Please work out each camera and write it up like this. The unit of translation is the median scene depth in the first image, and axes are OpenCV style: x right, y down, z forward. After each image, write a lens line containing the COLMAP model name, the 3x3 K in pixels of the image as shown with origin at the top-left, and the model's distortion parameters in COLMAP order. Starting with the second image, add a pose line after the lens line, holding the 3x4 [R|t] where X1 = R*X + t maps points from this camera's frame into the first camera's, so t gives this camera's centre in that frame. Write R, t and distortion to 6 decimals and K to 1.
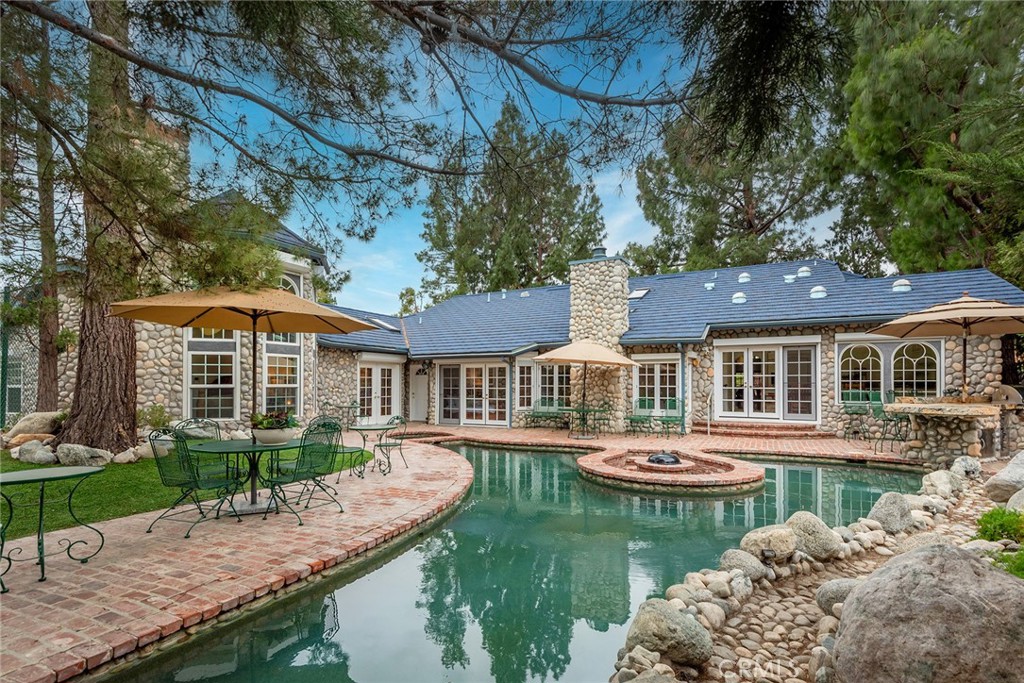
lens RADIAL K [[488.4, 0, 524.6], [0, 488.4, 379.9], [0, 0, 1]] dist [0.009342, -0.001058]
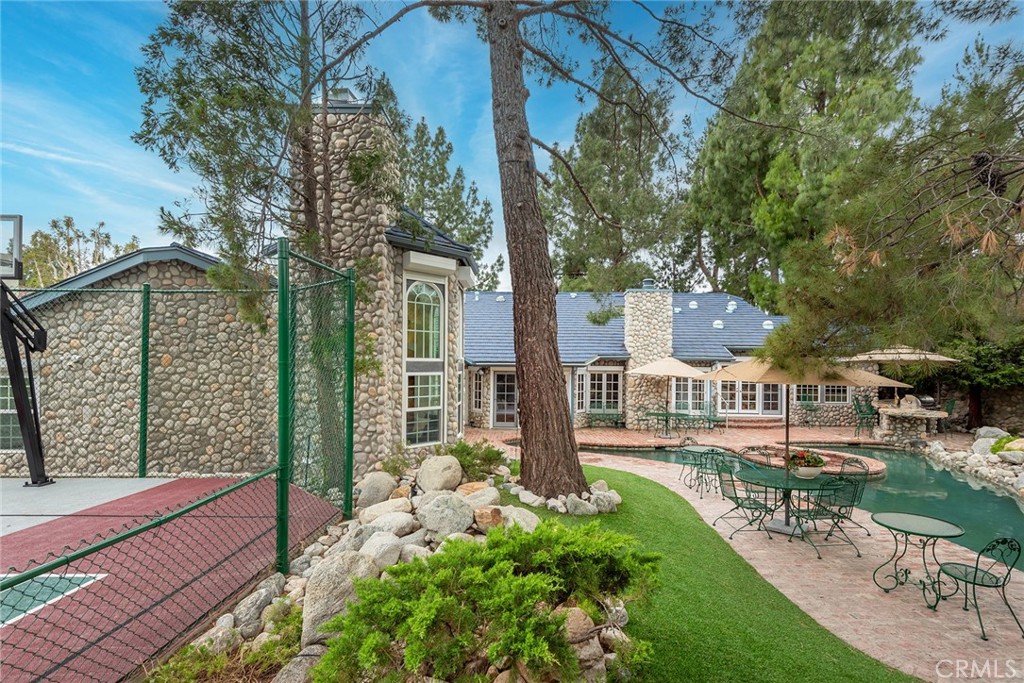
lens RADIAL K [[469.2, 0, 517.4], [0, 469.2, 369.3], [0, 0, 1]] dist [0.024171, -0.014087]
pose [[0.893475, 0.002771, 0.449104, -0.721333], [-0.012475, 0.999748, 0.018649, -0.067342], [-0.448939, -0.022265, 0.893285, 0.094396]]
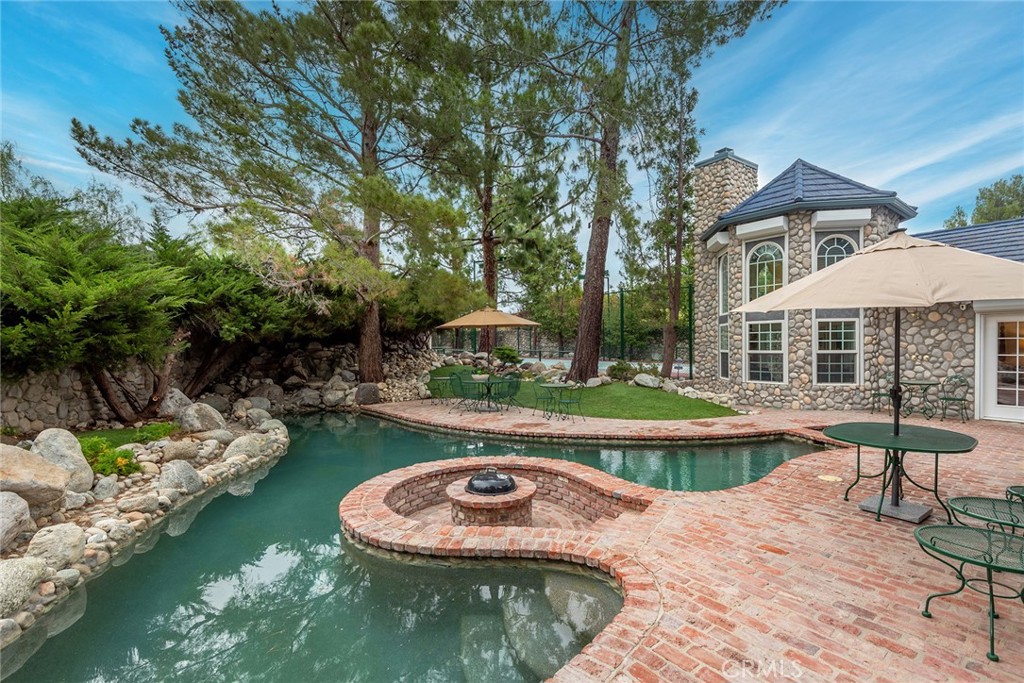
lens RADIAL K [[463.7, 0, 510.8], [0, 463.7, 348.3], [0, 0, 1]] dist [0.033070, -0.020139]
pose [[-0.449473, 0.014247, -0.893180, 0.536752], [0.020852, 0.999768, 0.005453, -0.010360], [0.893051, -0.016173, -0.449665, 0.855132]]
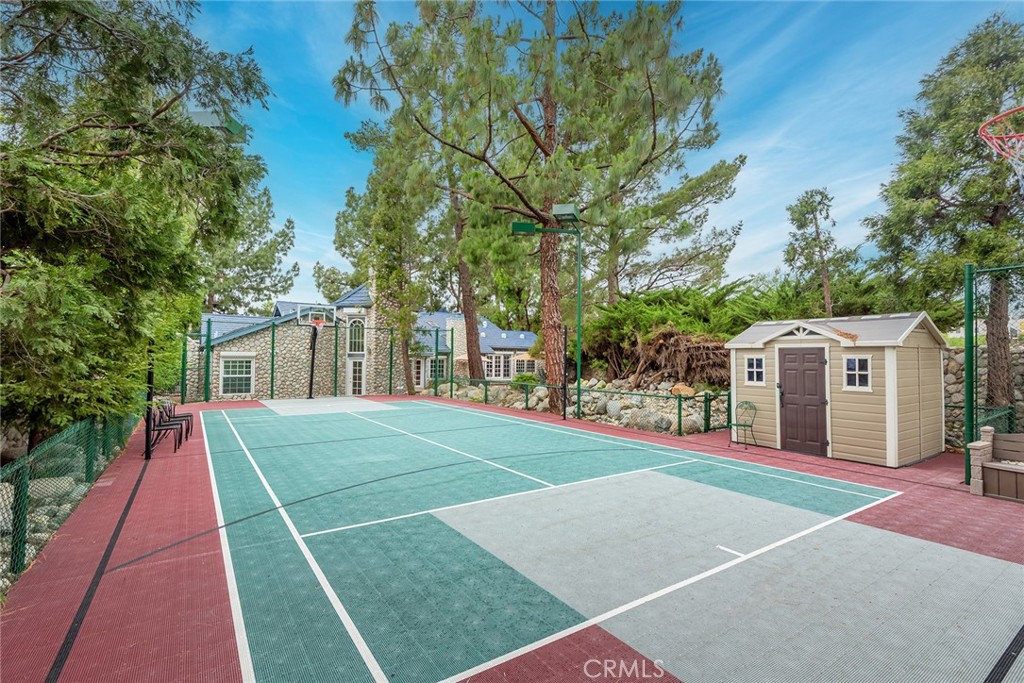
lens RADIAL K [[469.2, 0, 517.4], [0, 469.2, 369.3], [0, 0, 1]] dist [0.024171, -0.014087]
pose [[0.475497, -0.017596, 0.879541, -1.953587], [-0.021024, 0.999287, 0.031357, -0.070520], [-0.879466, -0.033402, 0.474788, -0.442963]]
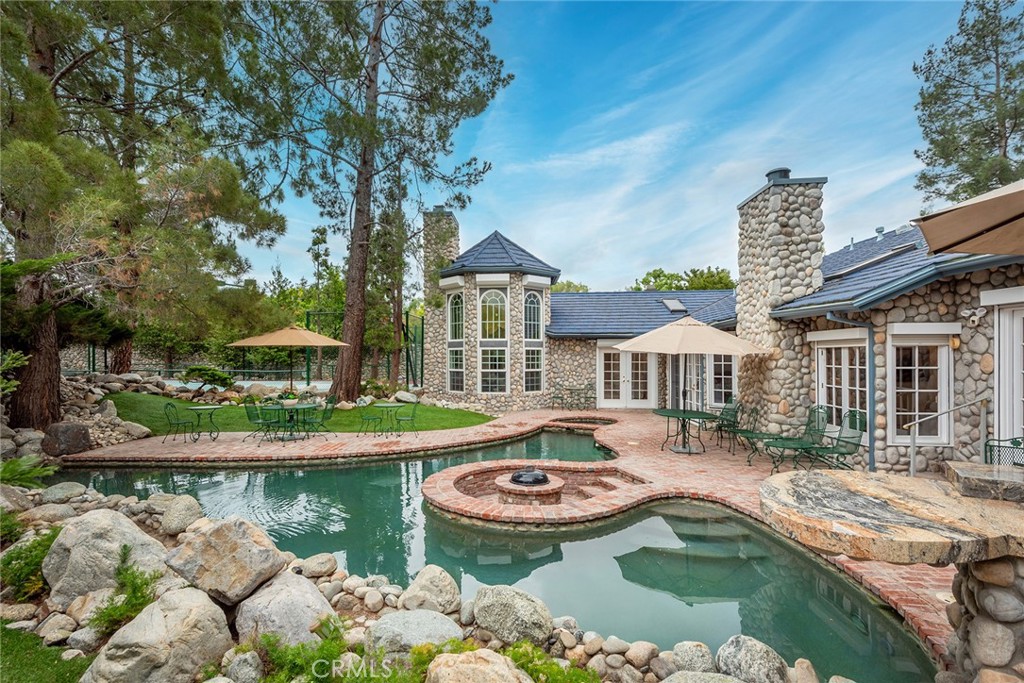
lens RADIAL K [[491.4, 0, 473.9], [0, 491.4, 352.6], [0, 0, 1]] dist [0.039399, -0.015886]
pose [[0.358050, -0.006505, -0.933680, 0.679444], [0.010421, 0.999941, -0.002970, -0.030745], [0.933644, -0.008667, 0.358097, 0.405806]]
